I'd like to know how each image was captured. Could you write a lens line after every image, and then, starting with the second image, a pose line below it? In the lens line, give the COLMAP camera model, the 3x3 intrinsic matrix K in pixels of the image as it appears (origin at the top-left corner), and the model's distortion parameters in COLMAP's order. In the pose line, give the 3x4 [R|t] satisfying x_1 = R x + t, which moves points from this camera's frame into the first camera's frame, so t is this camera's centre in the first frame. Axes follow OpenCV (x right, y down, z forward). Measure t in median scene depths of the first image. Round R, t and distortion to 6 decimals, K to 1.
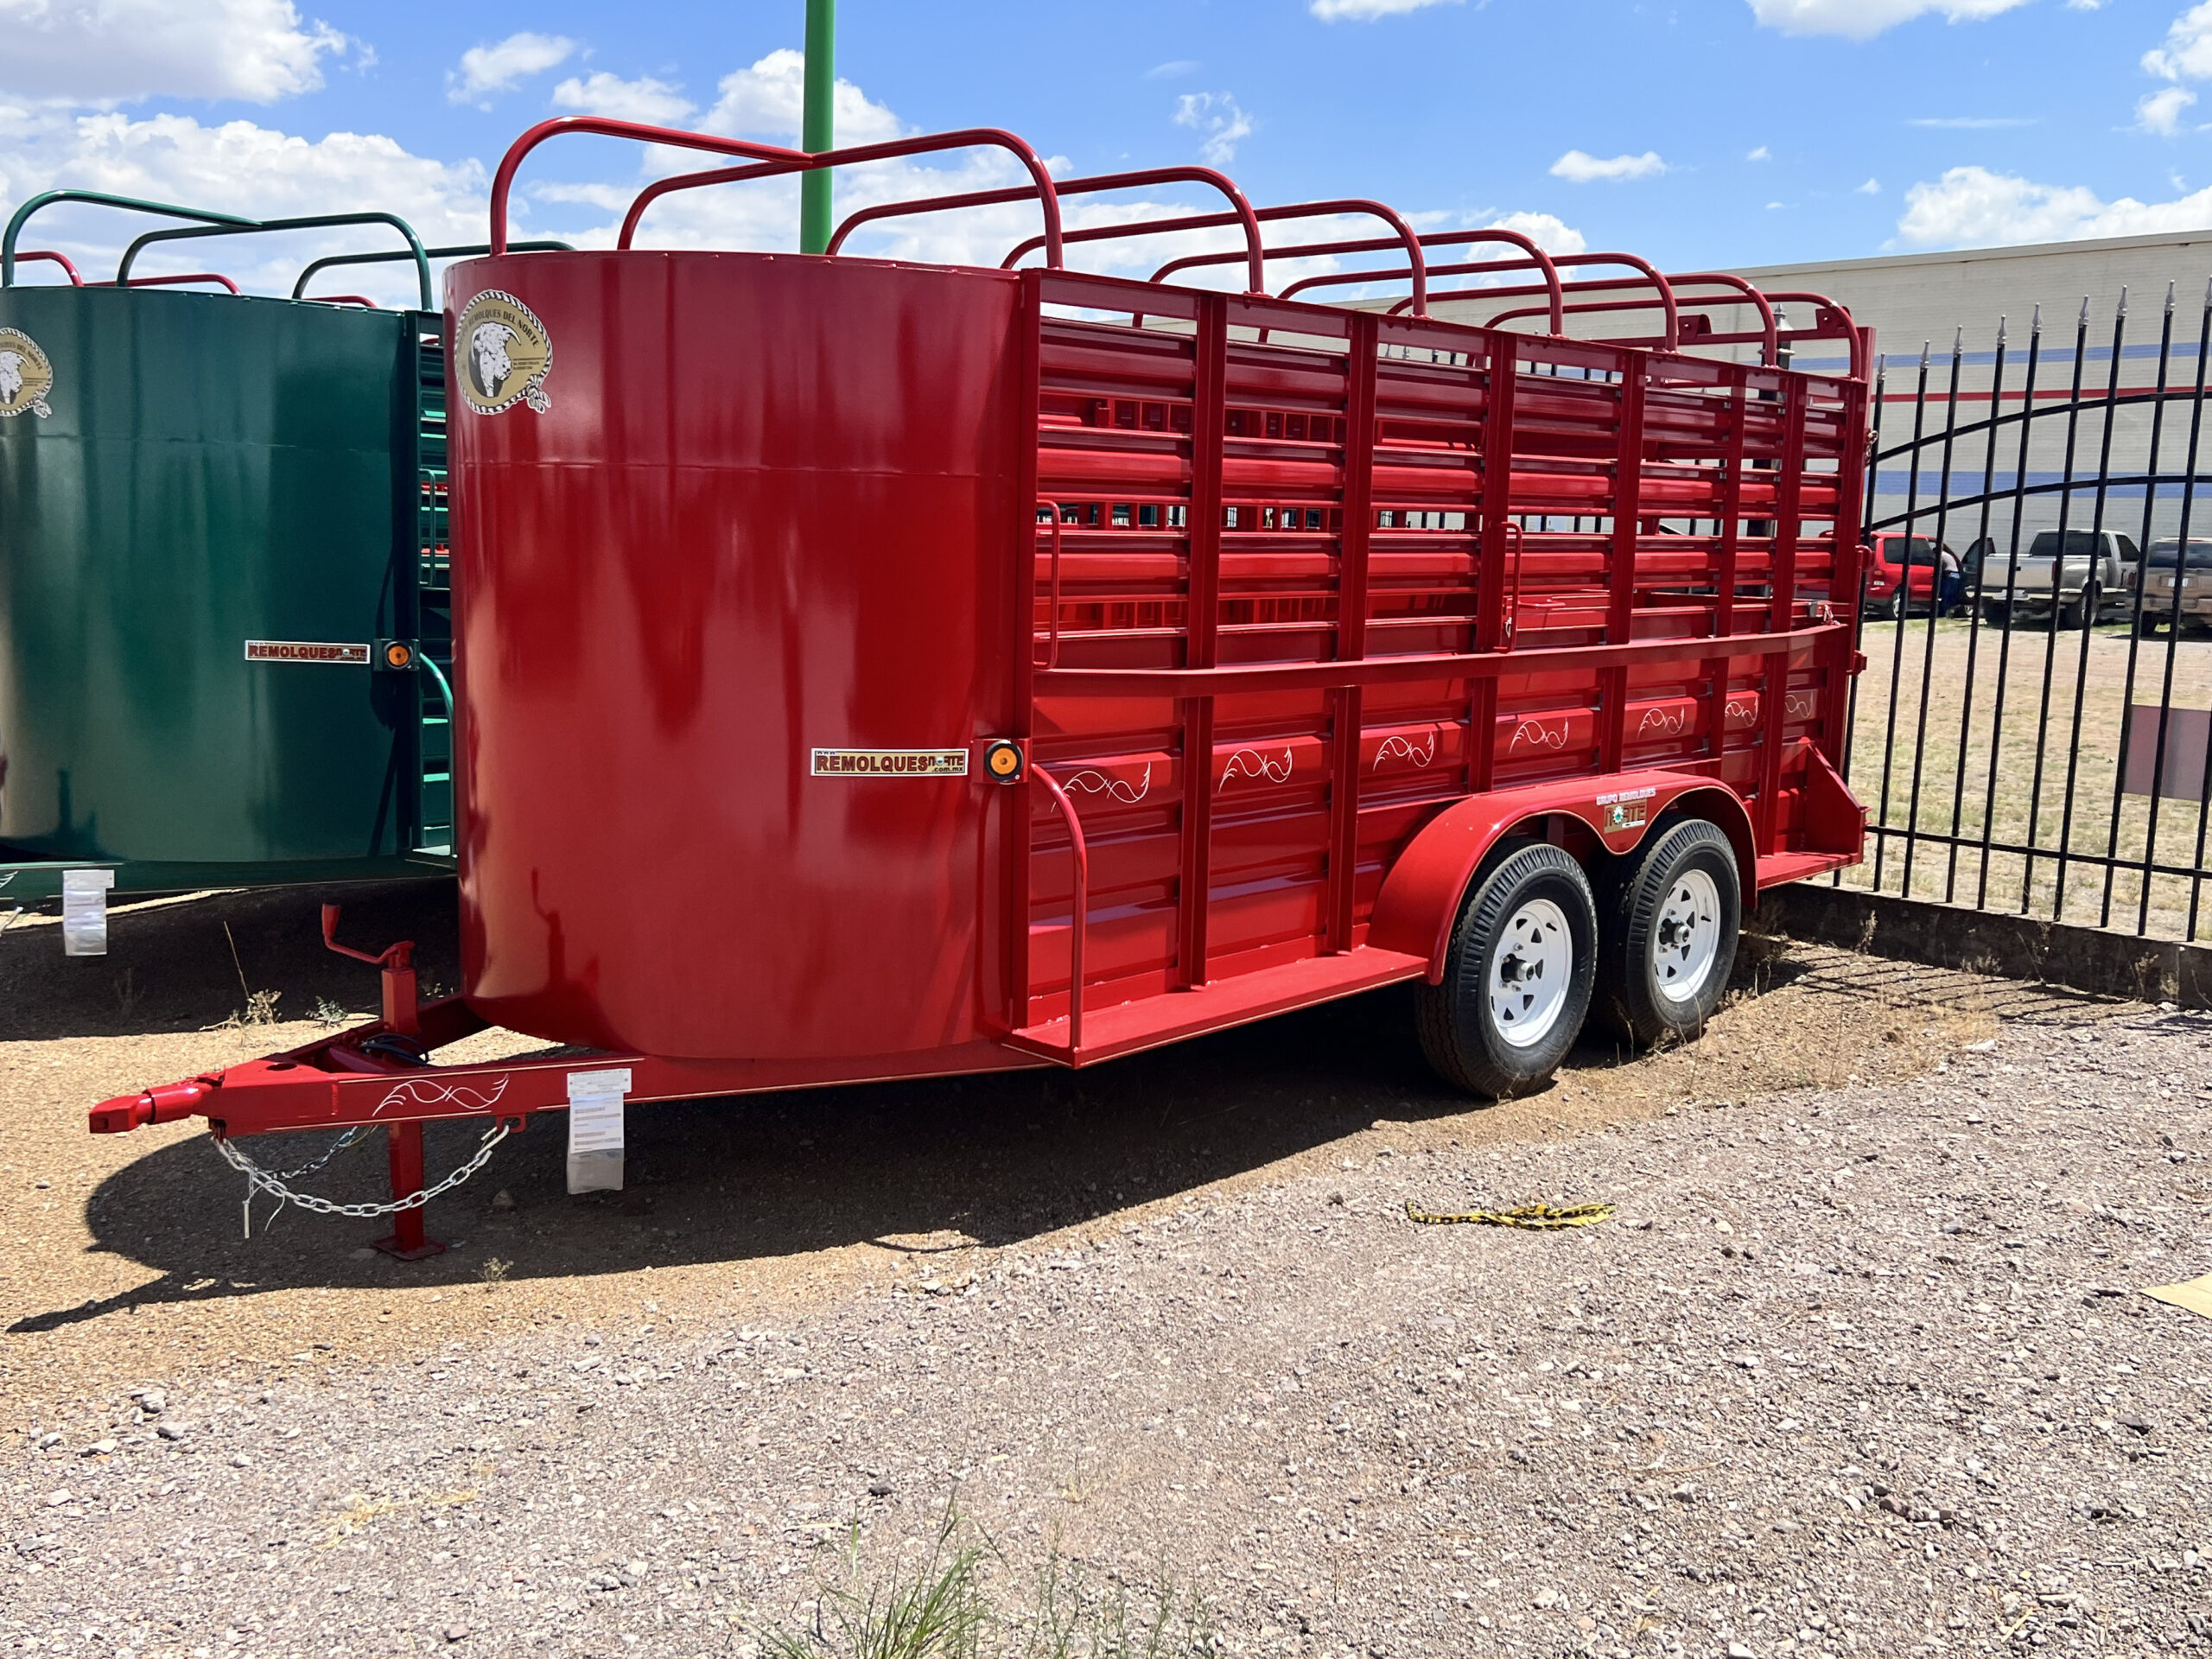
lens RADIAL K [[2053.1, 0, 1123.9], [0, 2053.1, 814.4], [0, 0, 1]] dist [0.024822, 0.000000]
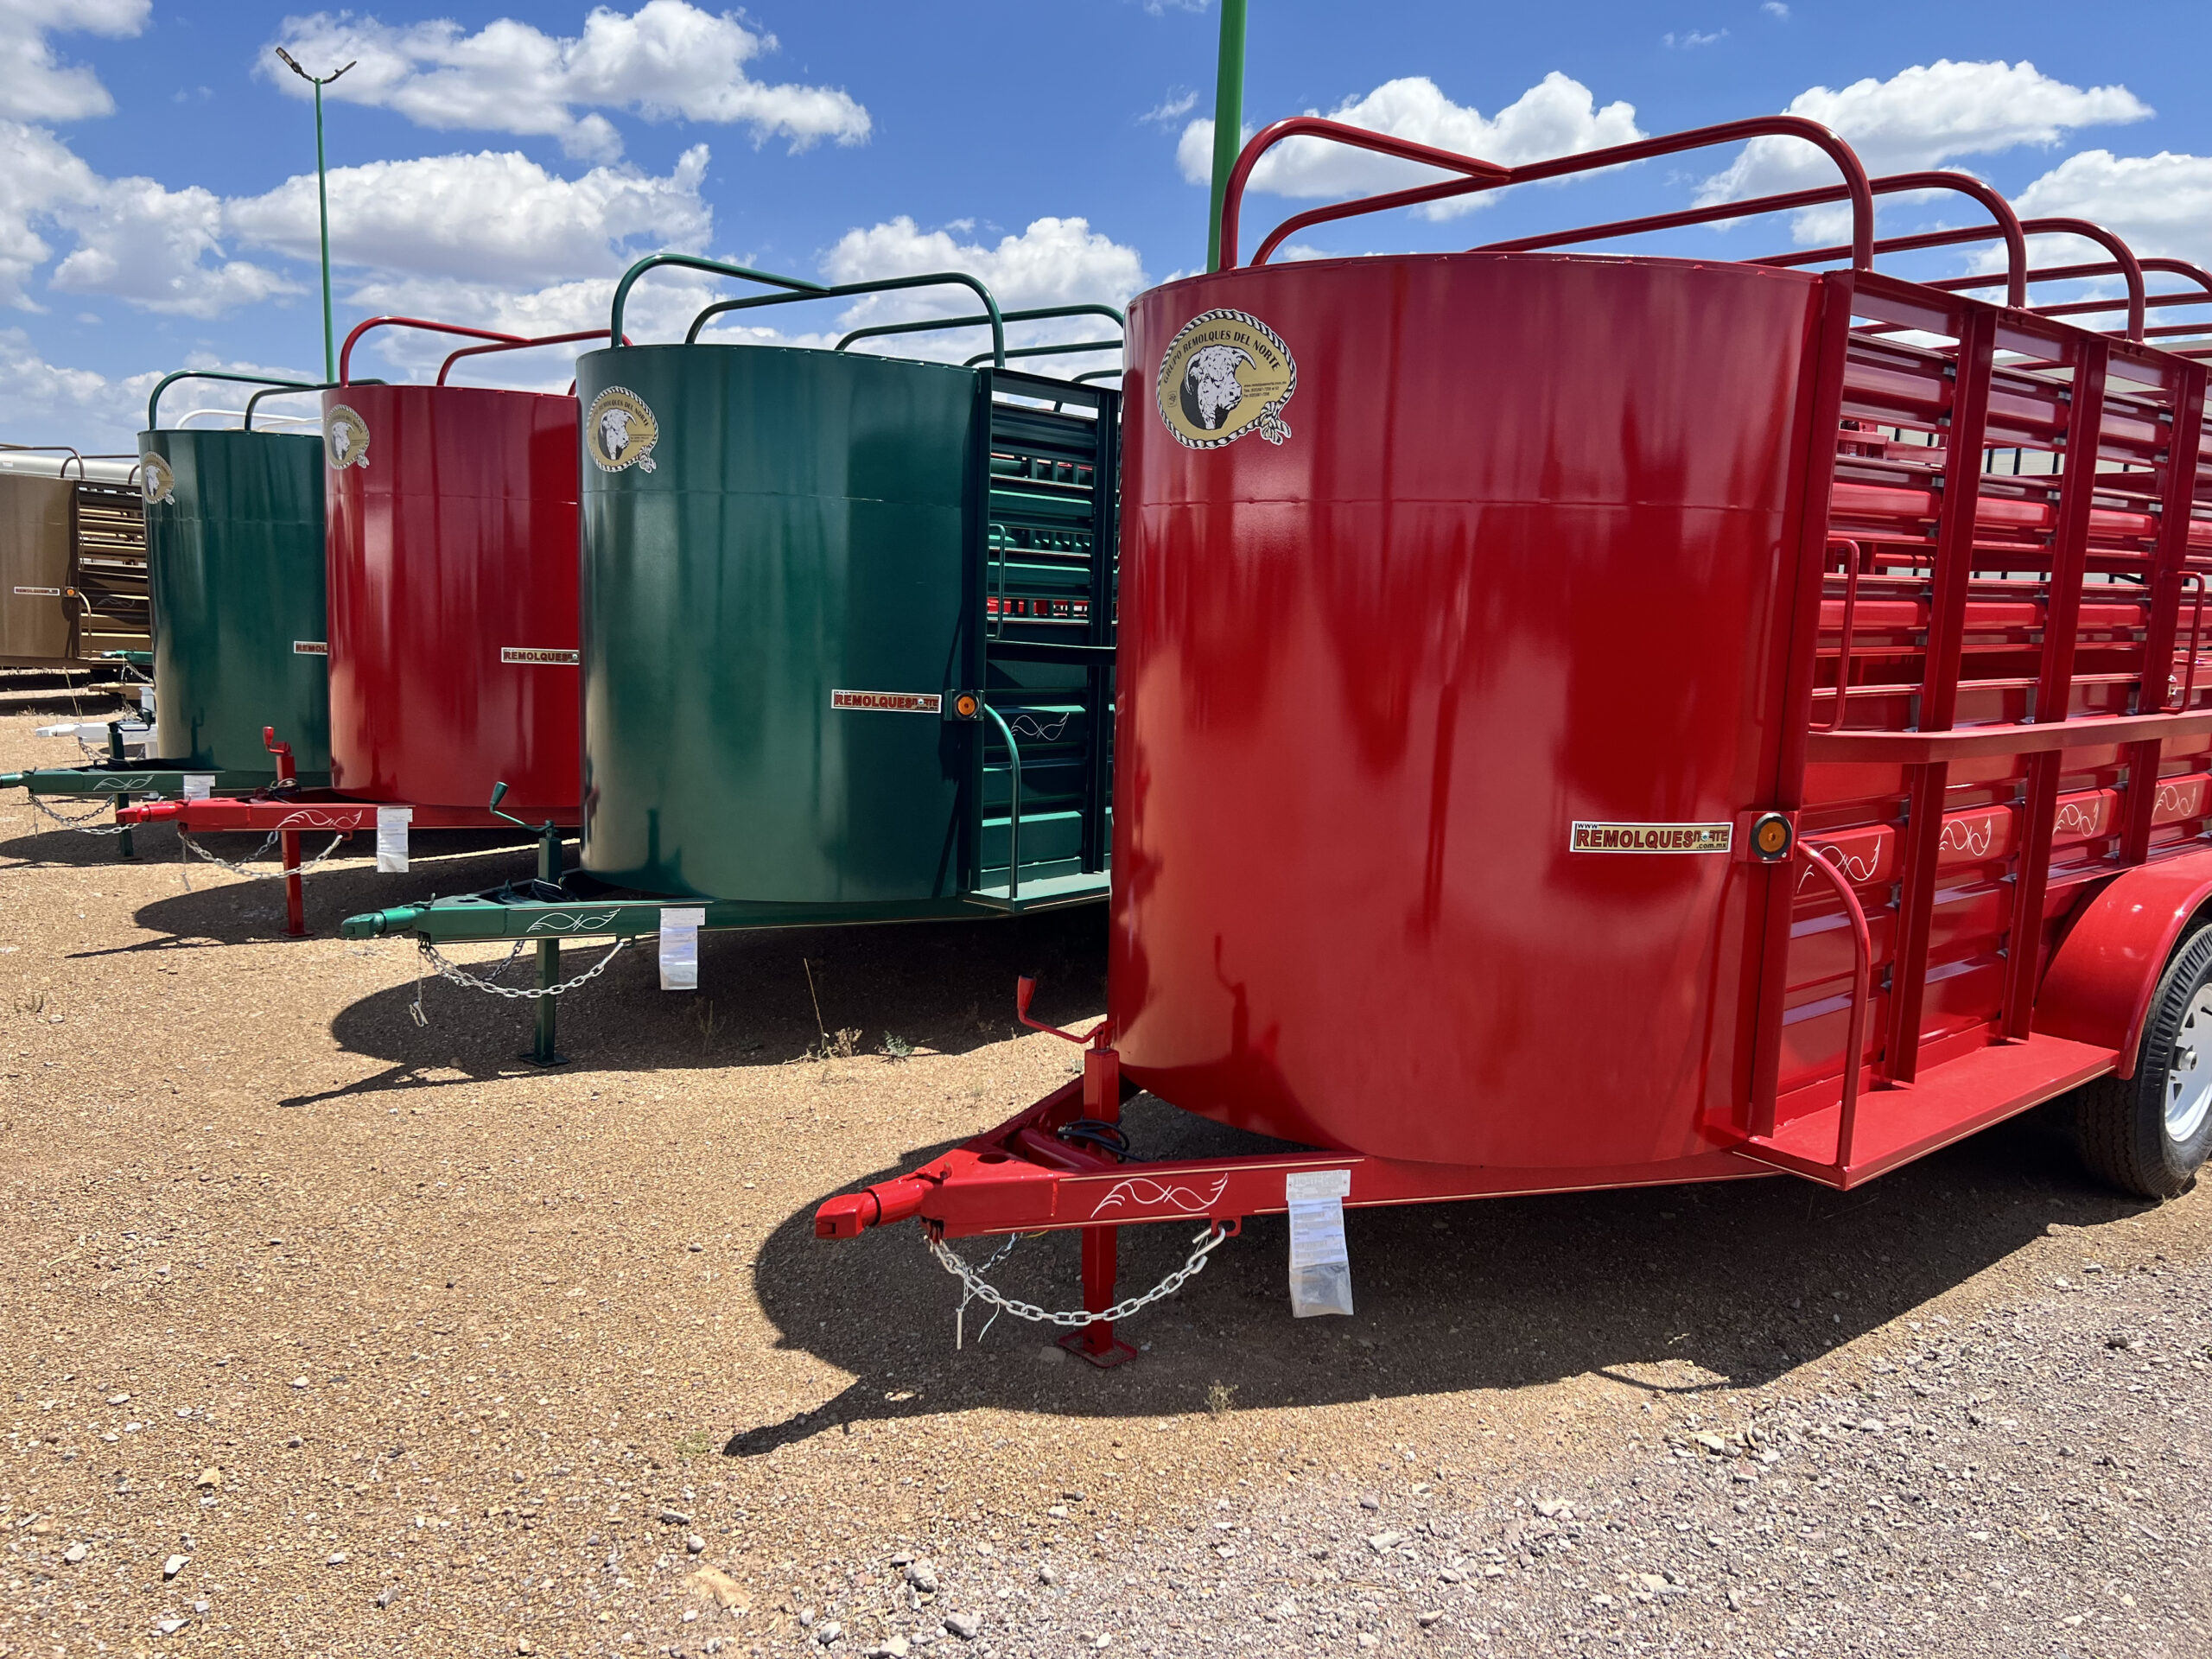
lens RADIAL K [[1674.9, 0, 1129.2], [0, 1674.9, 836.2], [0, 0, 1]] dist [0.047223, -0.052305]
pose [[0.993677, 0.019657, -0.110541, -0.243641], [-0.019280, 0.999804, 0.004477, -0.023206], [0.110607, -0.002317, 0.993862, 0.241715]]
